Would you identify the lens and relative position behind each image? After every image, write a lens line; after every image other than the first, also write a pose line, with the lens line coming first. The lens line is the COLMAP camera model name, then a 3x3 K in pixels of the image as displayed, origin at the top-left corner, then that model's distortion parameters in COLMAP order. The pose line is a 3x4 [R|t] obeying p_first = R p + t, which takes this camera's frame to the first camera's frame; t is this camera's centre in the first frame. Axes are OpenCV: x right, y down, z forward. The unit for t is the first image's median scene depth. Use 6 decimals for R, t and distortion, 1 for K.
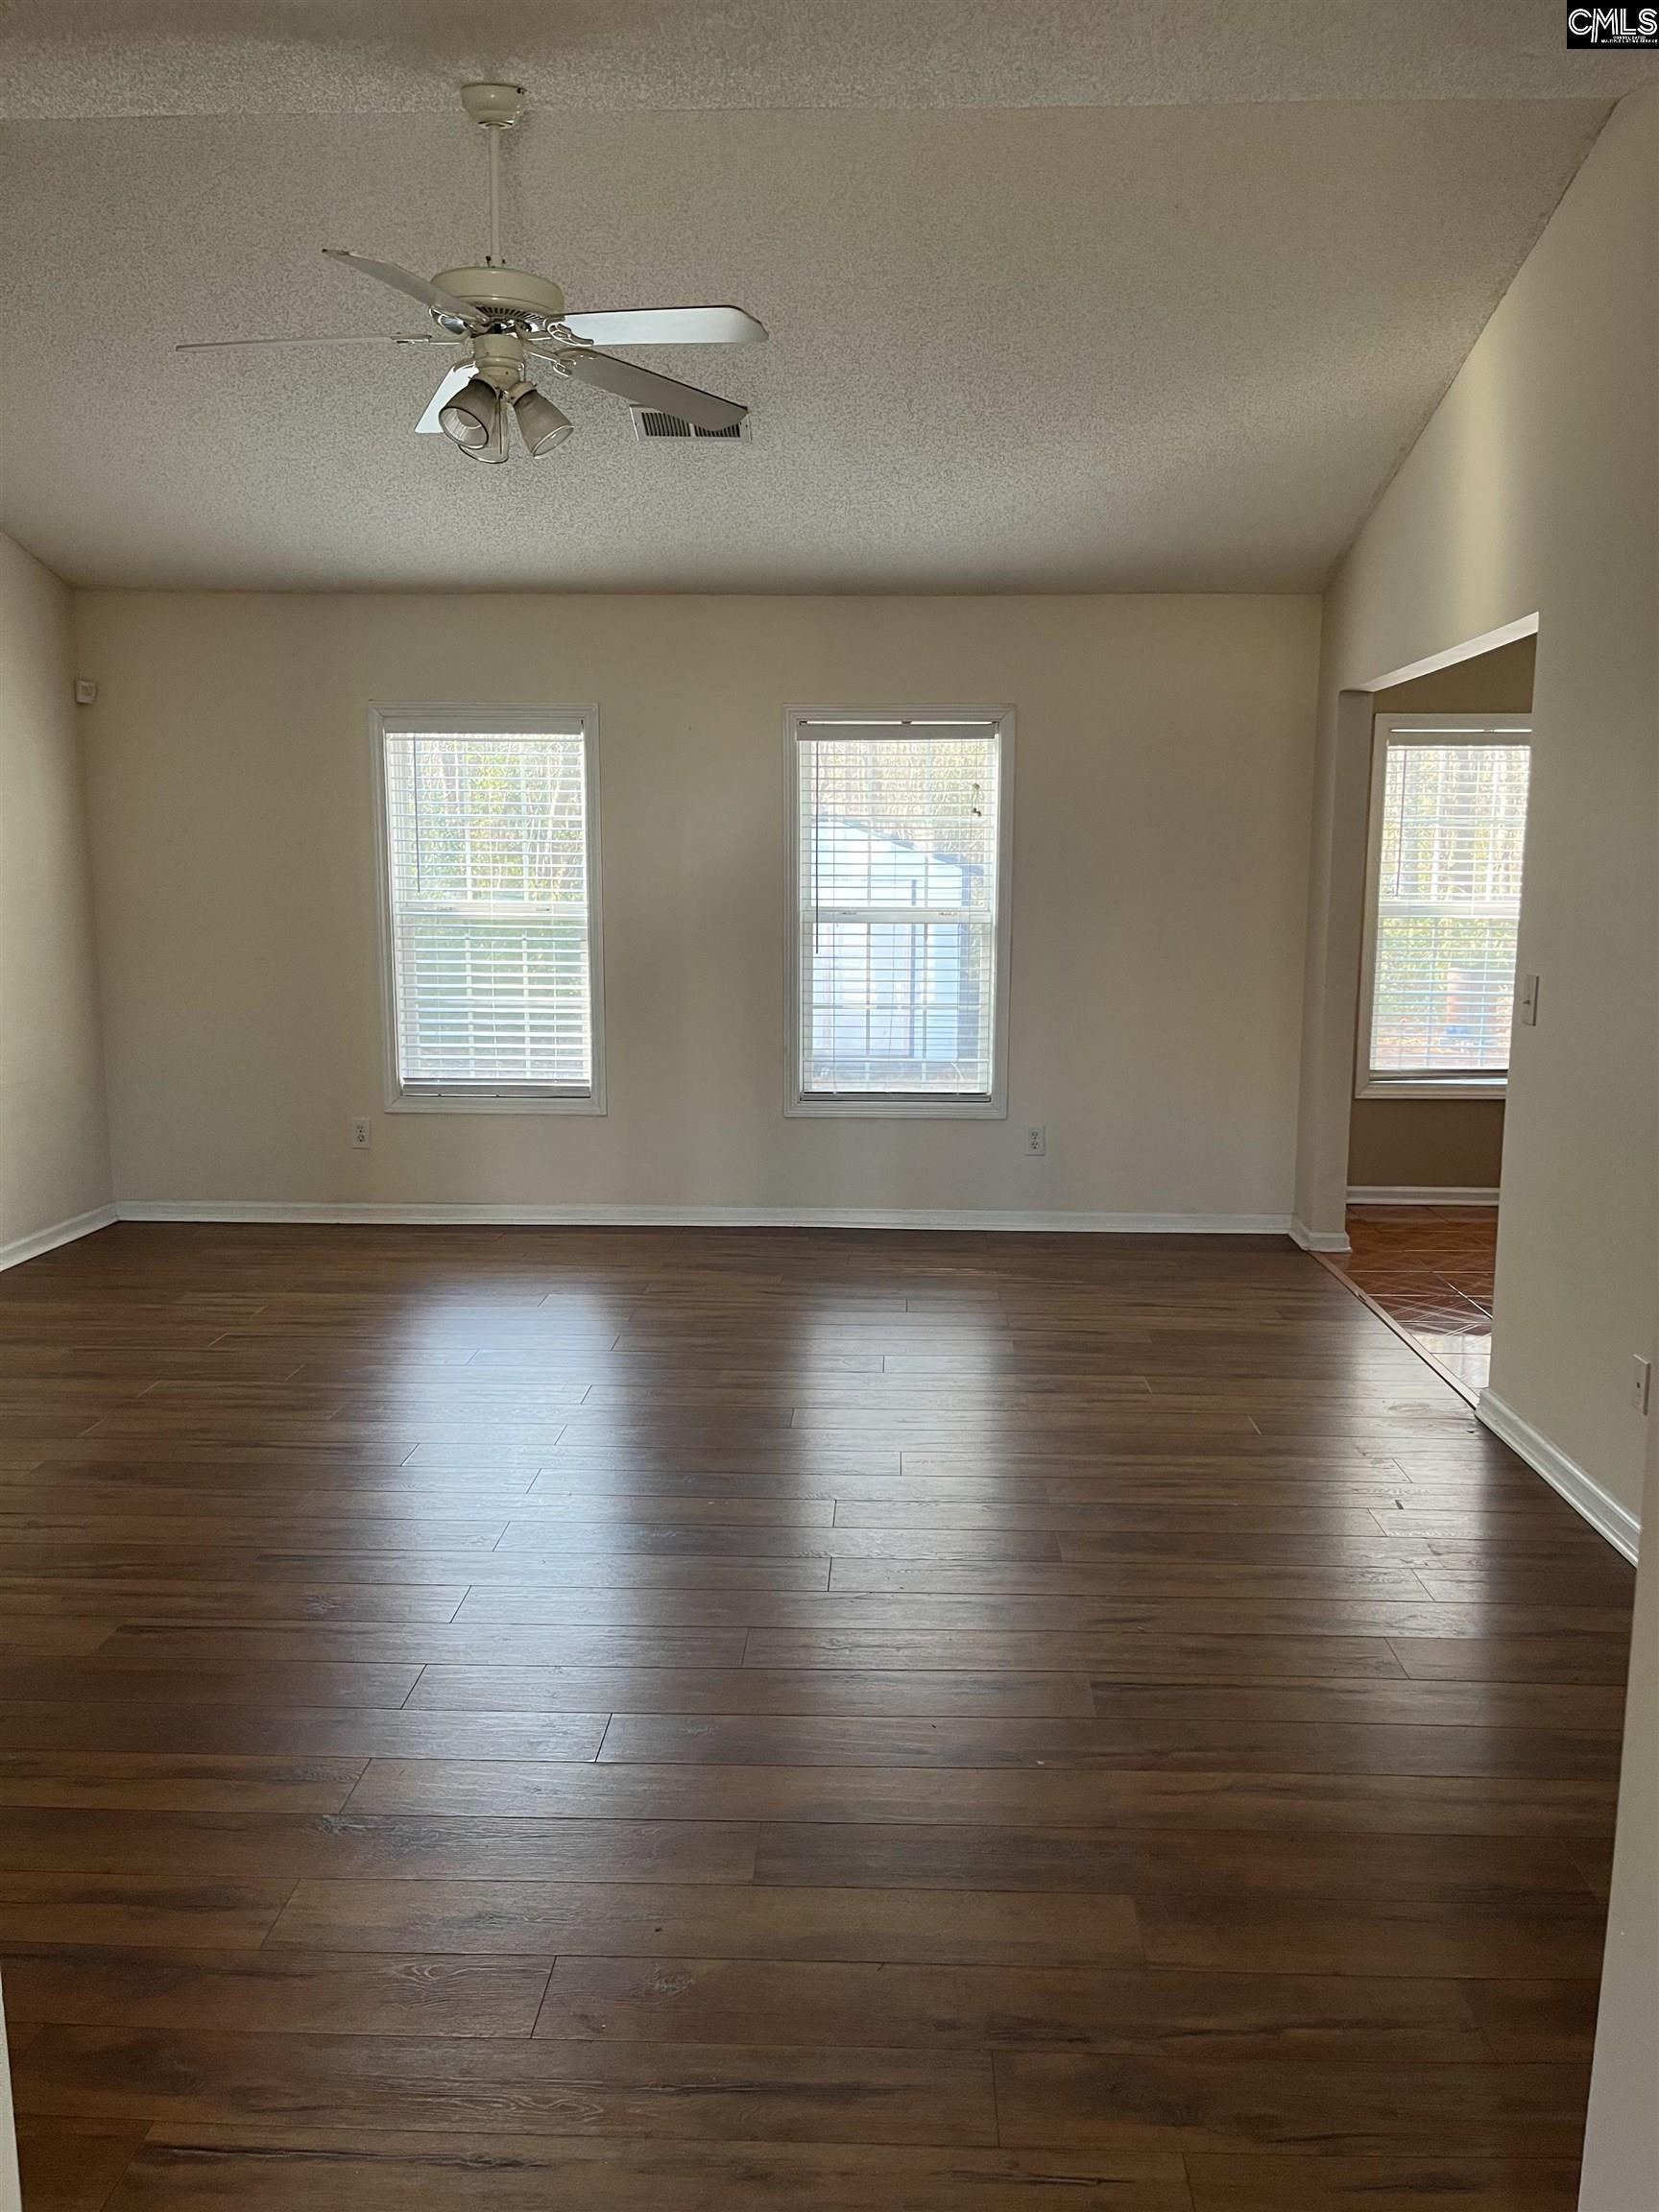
lens RADIAL K [[1667.3, 0, 829.5], [0, 1667.3, 1106.0], [0, 0, 1]] dist [0.061952, -0.076433]
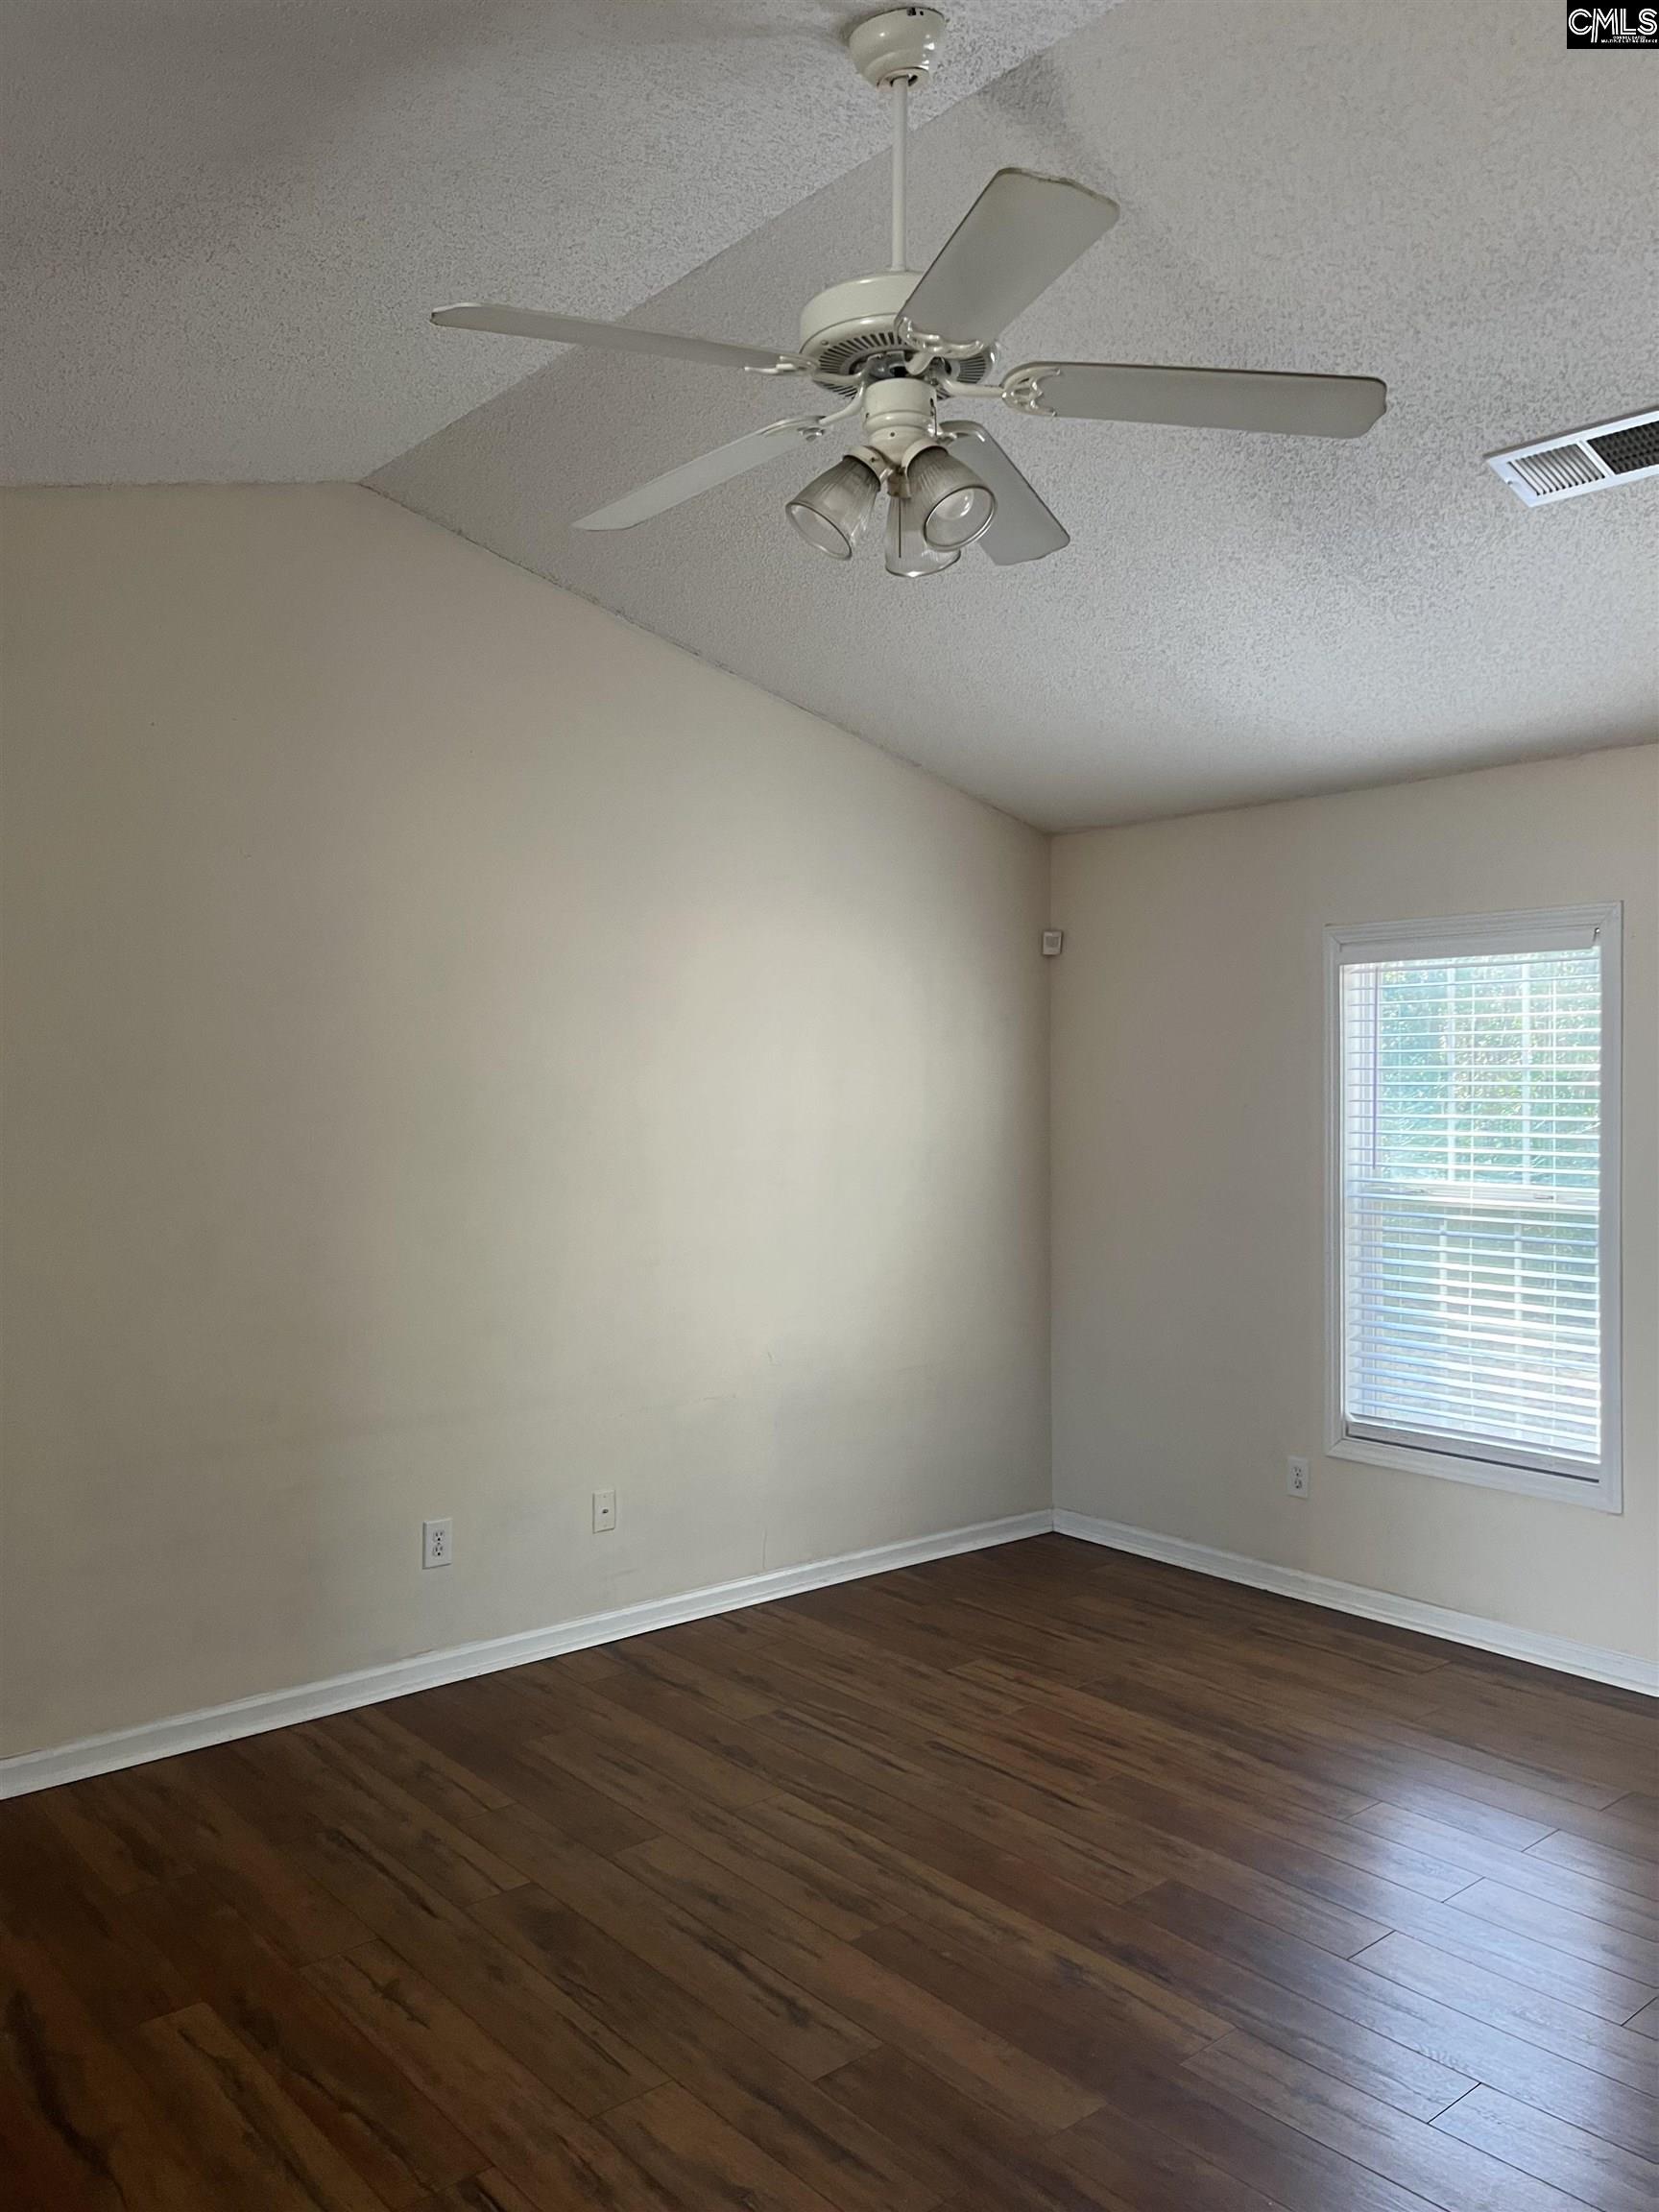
lens RADIAL K [[1667.3, 0, 829.5], [0, 1667.3, 1106.0], [0, 0, 1]] dist [0.061952, -0.076433]
pose [[0.680350, 0.001404, -0.732886, 0.142894], [-0.100341, 0.990760, -0.091250, -0.063223], [0.725986, 0.135620, 0.674204, 0.312934]]
